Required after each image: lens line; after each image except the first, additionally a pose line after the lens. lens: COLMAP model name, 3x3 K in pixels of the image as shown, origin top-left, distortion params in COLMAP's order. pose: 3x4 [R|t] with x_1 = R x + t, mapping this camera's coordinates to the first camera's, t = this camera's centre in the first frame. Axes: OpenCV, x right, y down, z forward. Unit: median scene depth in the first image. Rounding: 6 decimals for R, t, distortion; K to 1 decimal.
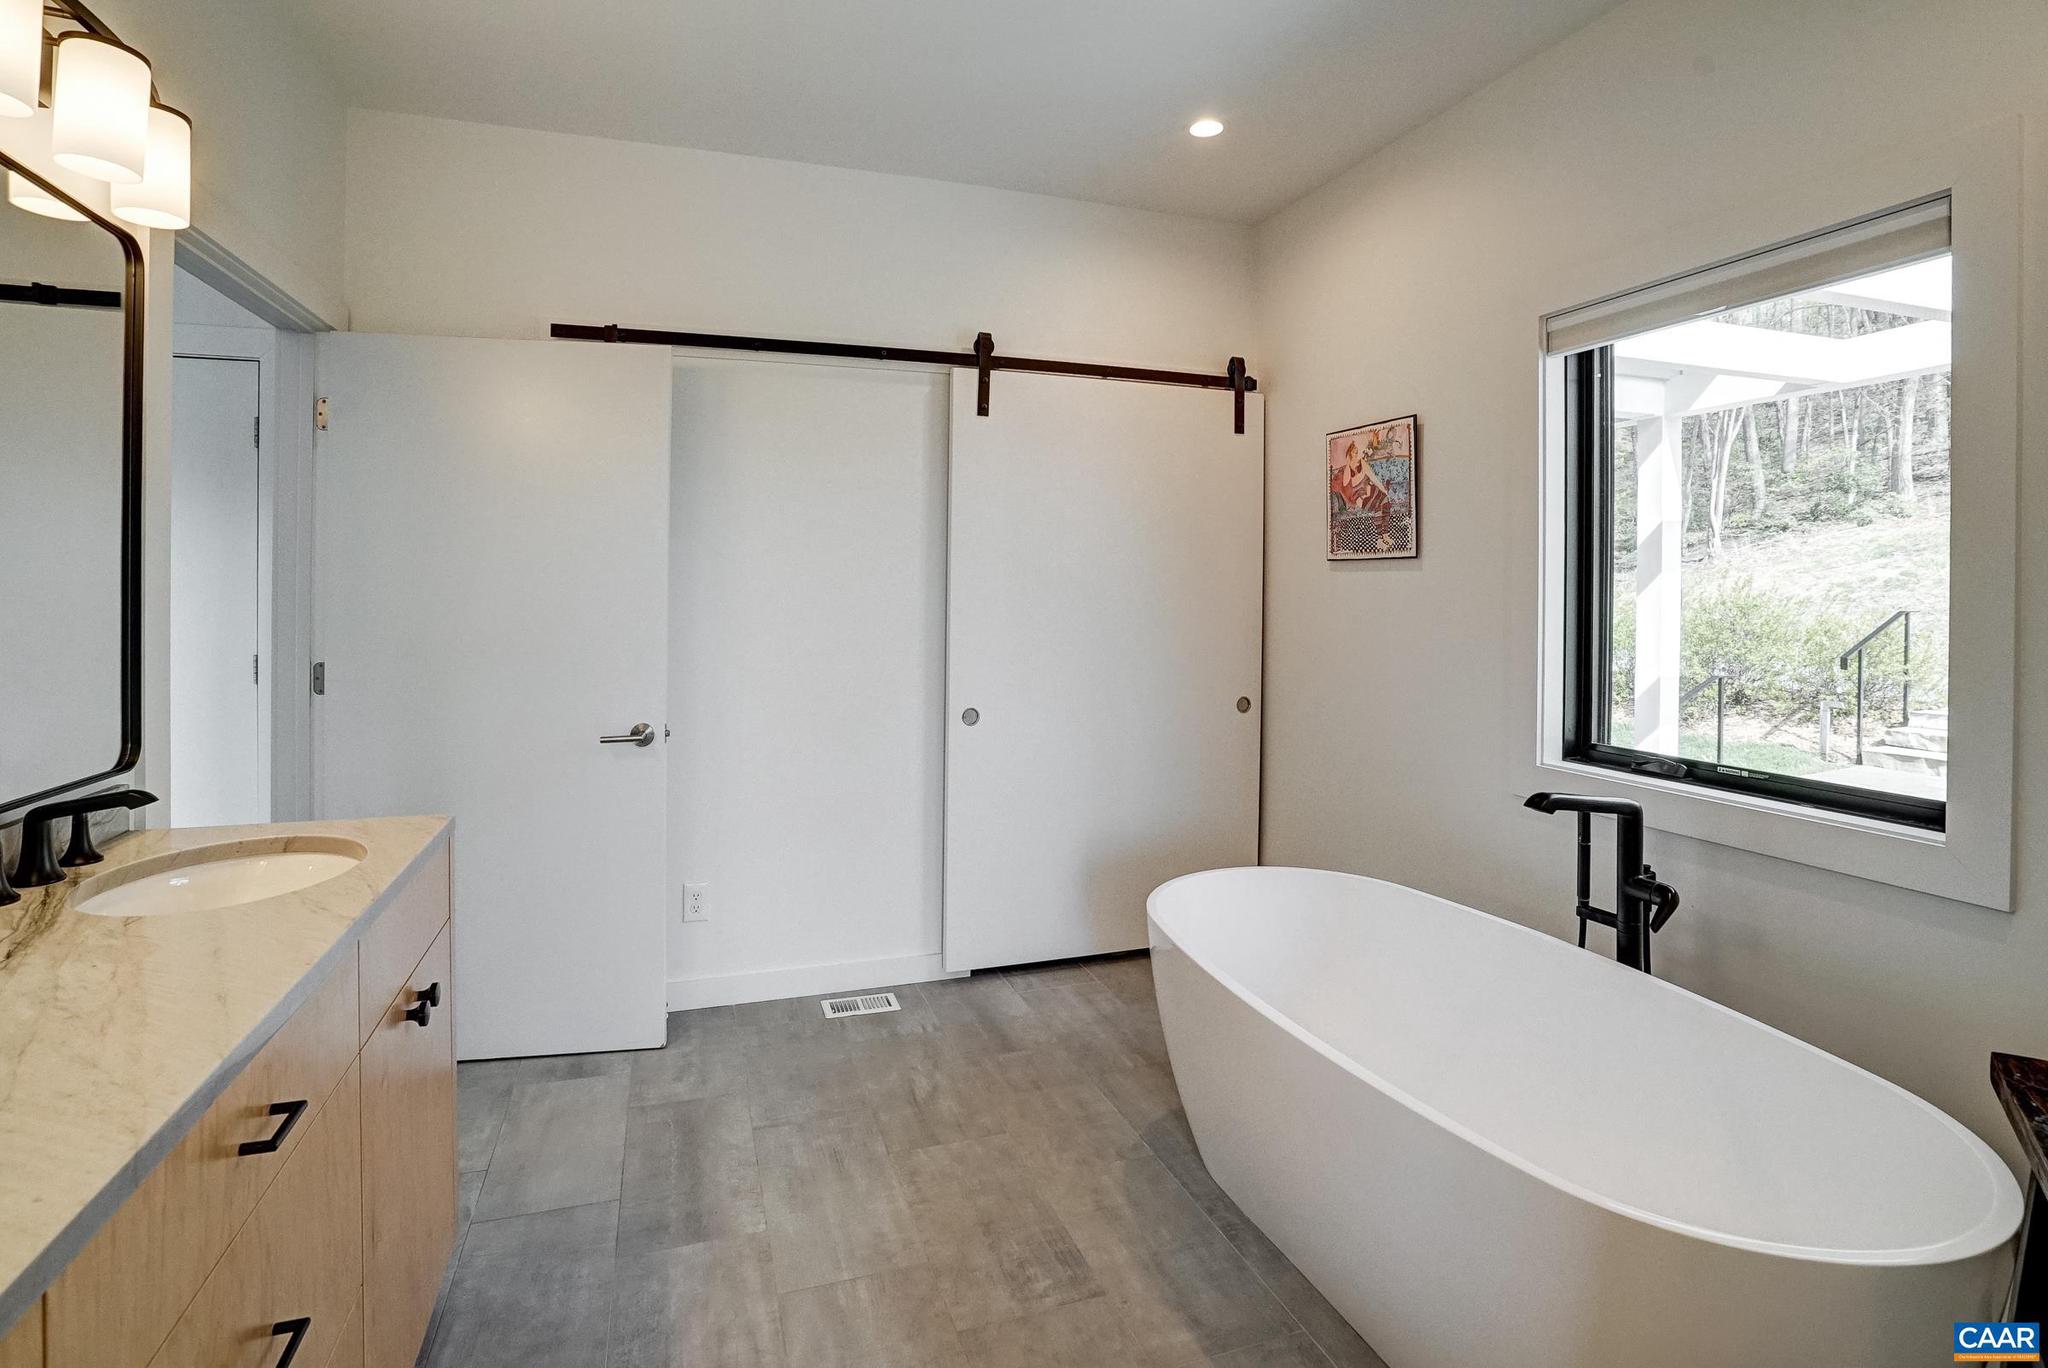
lens RADIAL K [[1040.9, 0, 1025.5], [0, 1040.9, 705.8], [0, 0, 1]] dist [-0.002022, -0.000351]
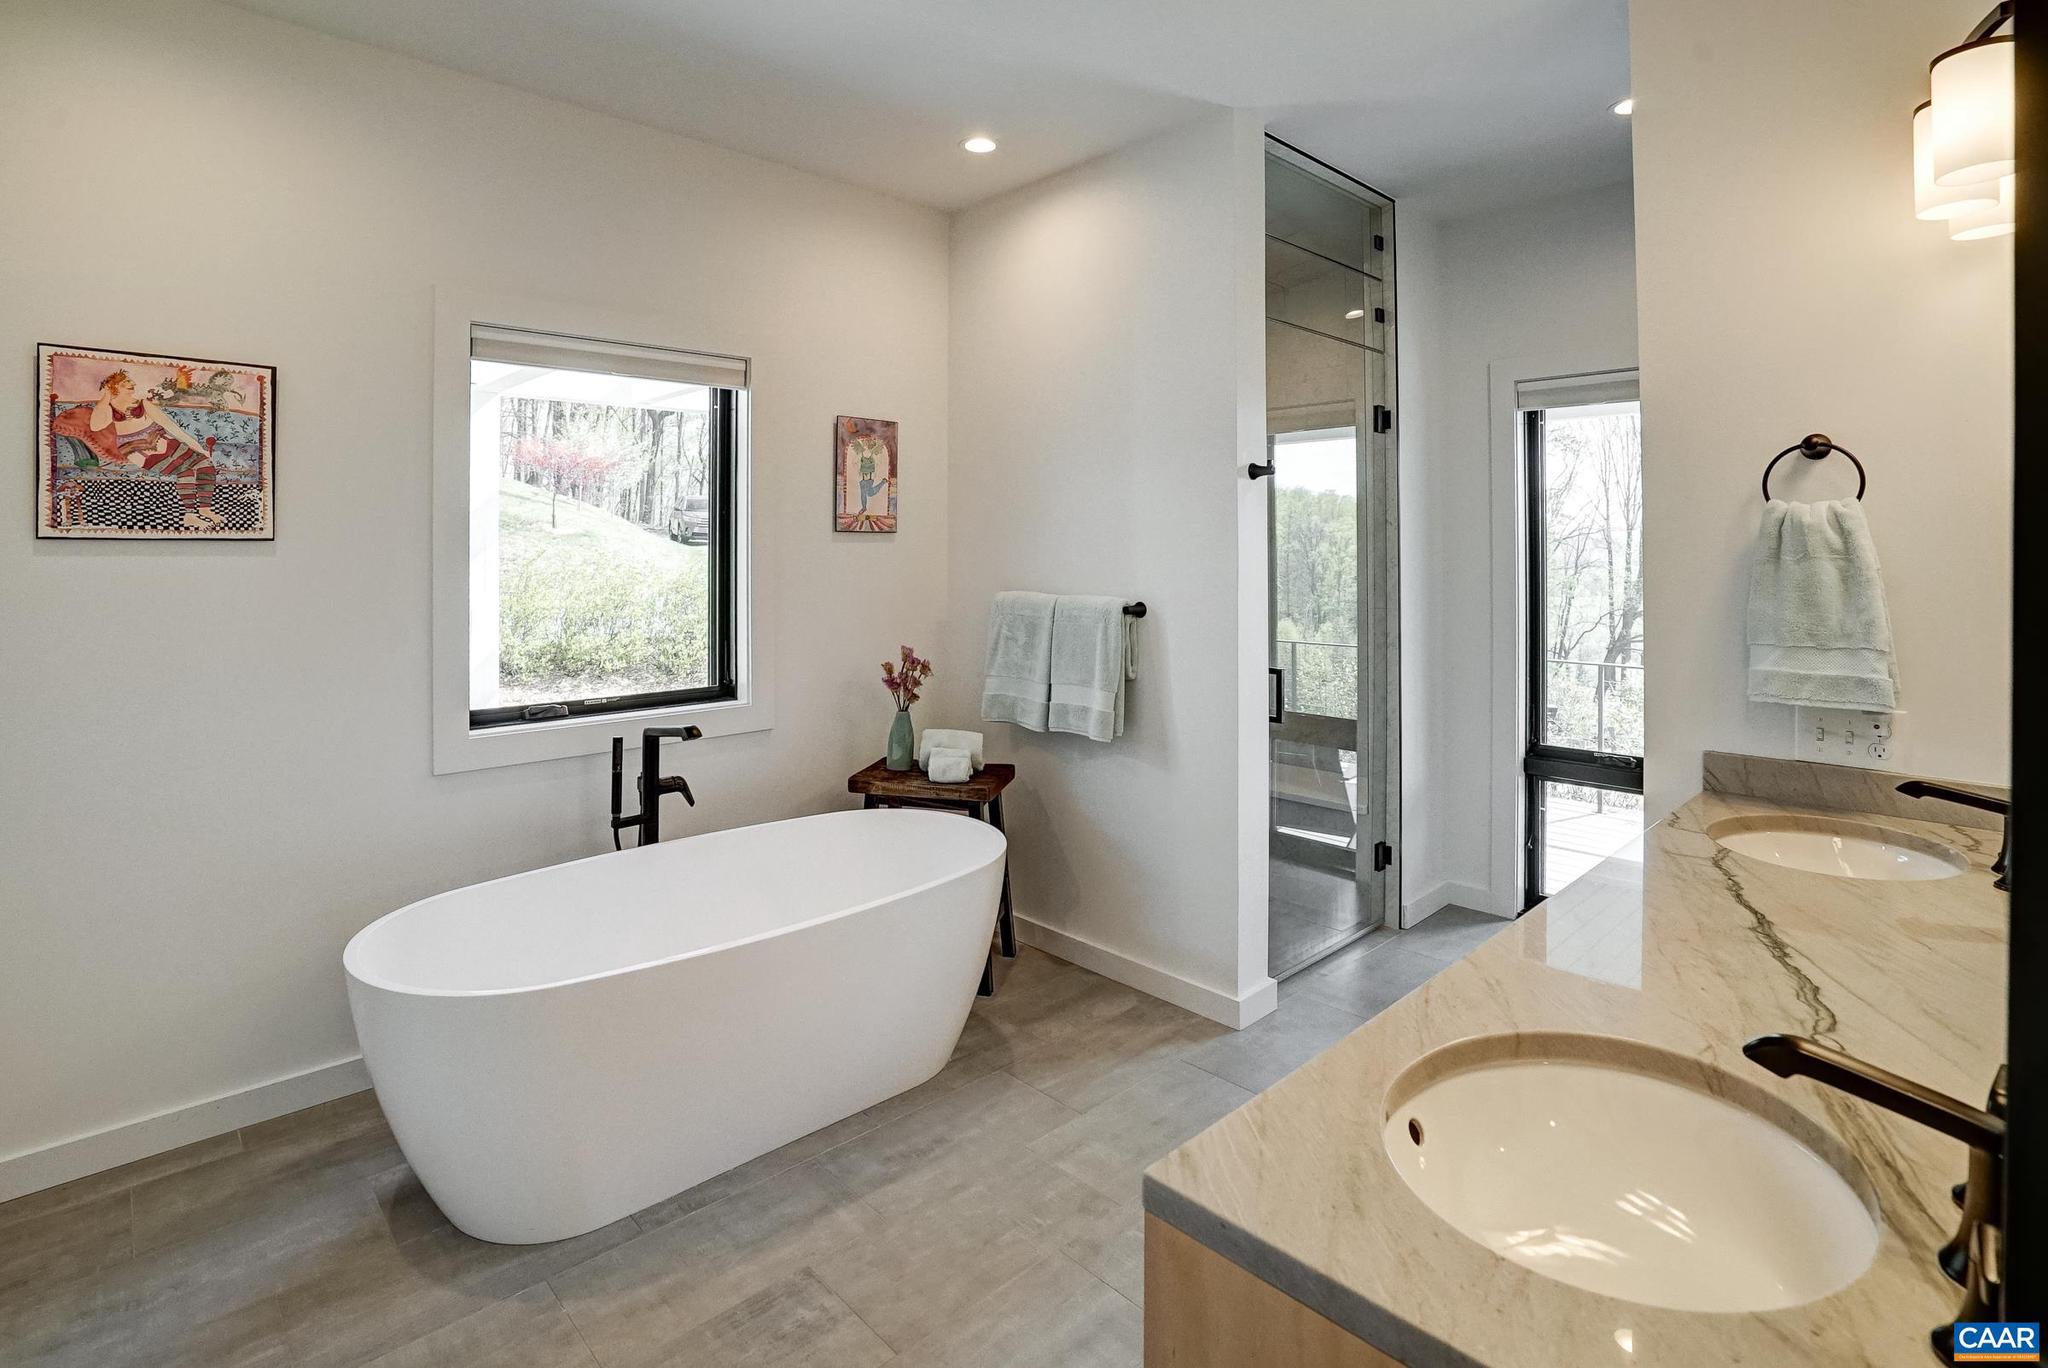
lens RADIAL K [[998.4, 0, 1024.0], [0, 998.4, 684.0], [0, 0, 1]] dist [0.002908, 0.001121]
pose [[-0.417358, -0.126138, 0.899945, -0.591754], [0.102445, 0.977476, 0.184515, -0.114246], [-0.902949, 0.169204, -0.395036, 0.781371]]
